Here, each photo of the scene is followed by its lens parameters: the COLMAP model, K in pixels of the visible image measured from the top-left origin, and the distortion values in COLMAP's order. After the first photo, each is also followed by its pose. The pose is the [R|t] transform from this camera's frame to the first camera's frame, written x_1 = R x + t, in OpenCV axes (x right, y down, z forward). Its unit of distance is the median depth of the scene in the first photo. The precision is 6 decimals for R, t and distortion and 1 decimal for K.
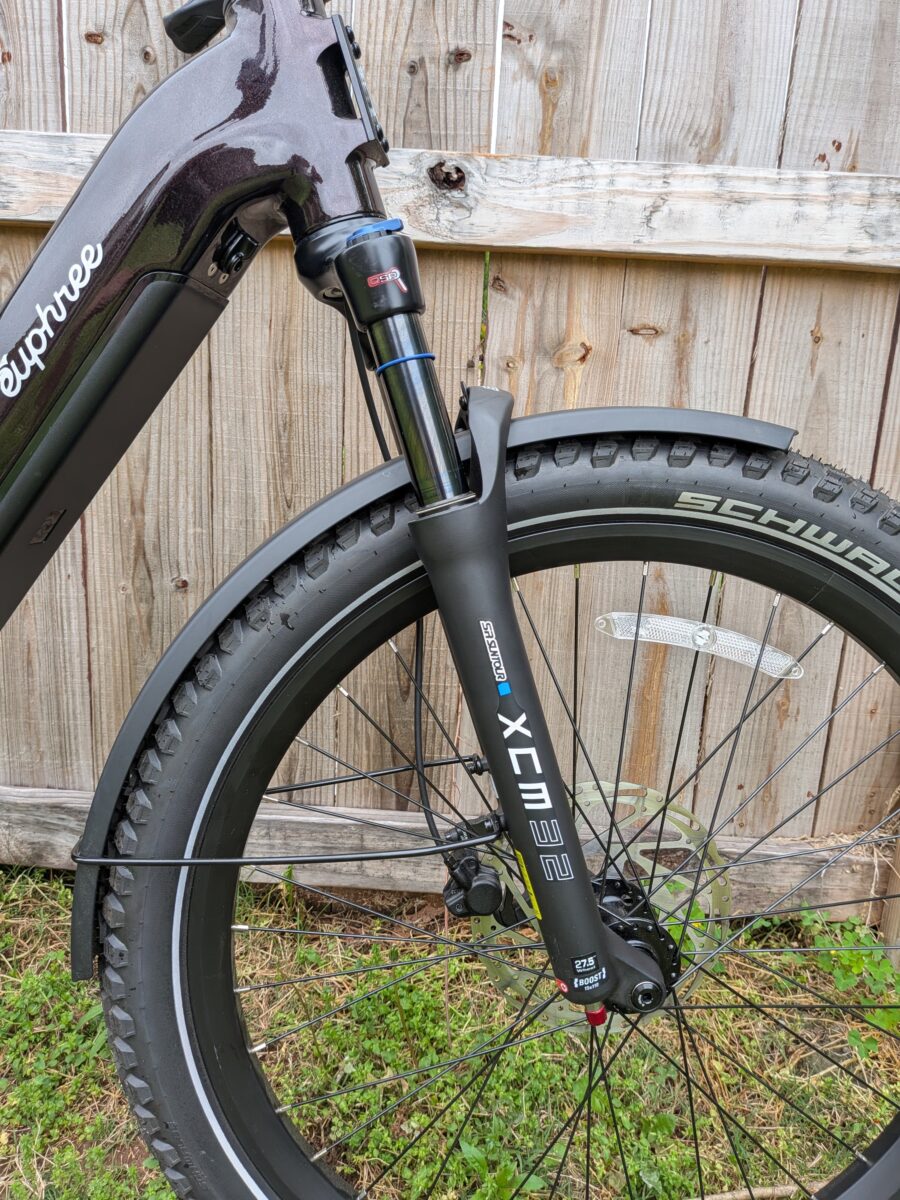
lens RADIAL K [[839.7, 0, 450.0], [0, 839.7, 600.0], [0, 0, 1]] dist [0.063751, -0.083122]
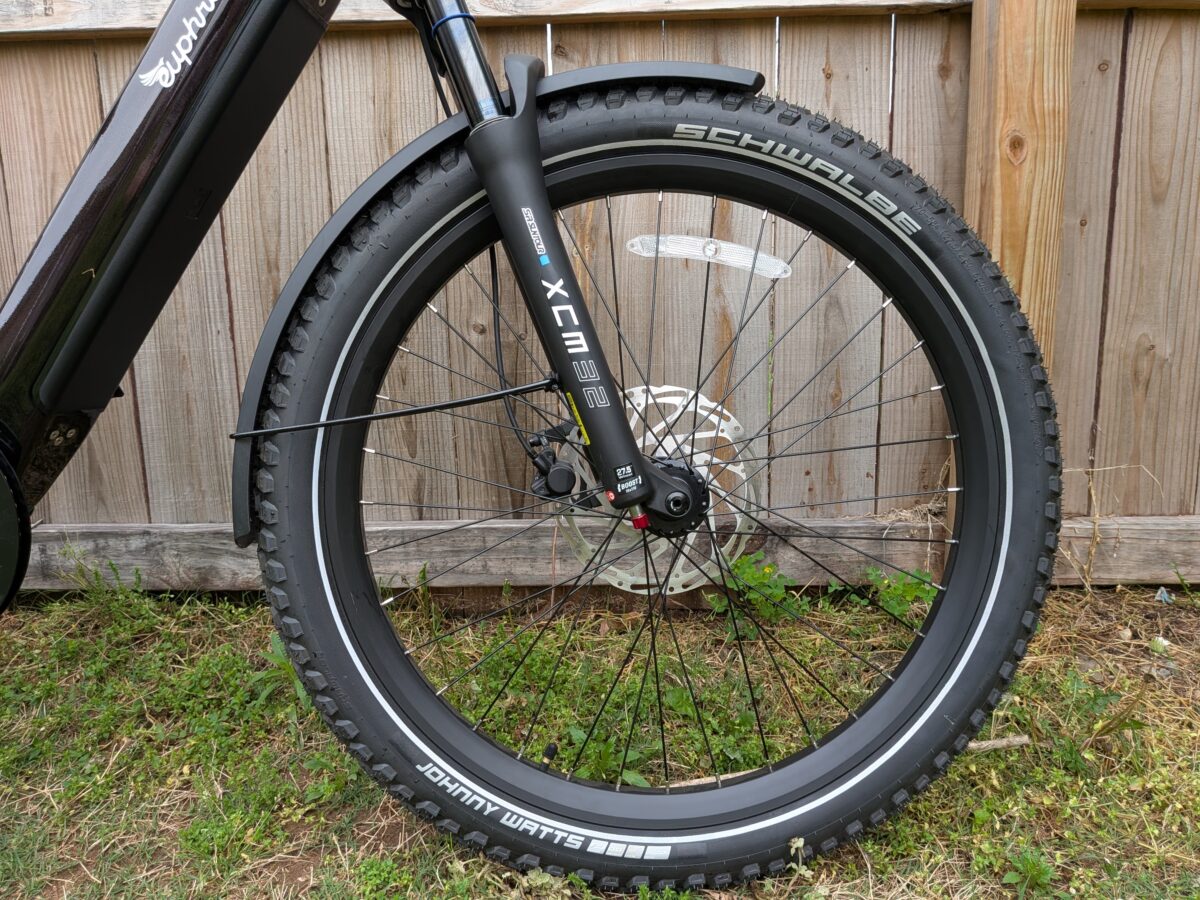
lens RADIAL K [[838.5, 0, 593.4], [0, 838.5, 453.4], [0, 0, 1]] dist [0.099683, -0.153451]
pose [[0.997103, -0.075577, -0.008554, 0.113526], [0.074927, 0.995359, -0.060382, 0.433734], [0.013078, 0.059566, 0.998139, -0.276184]]
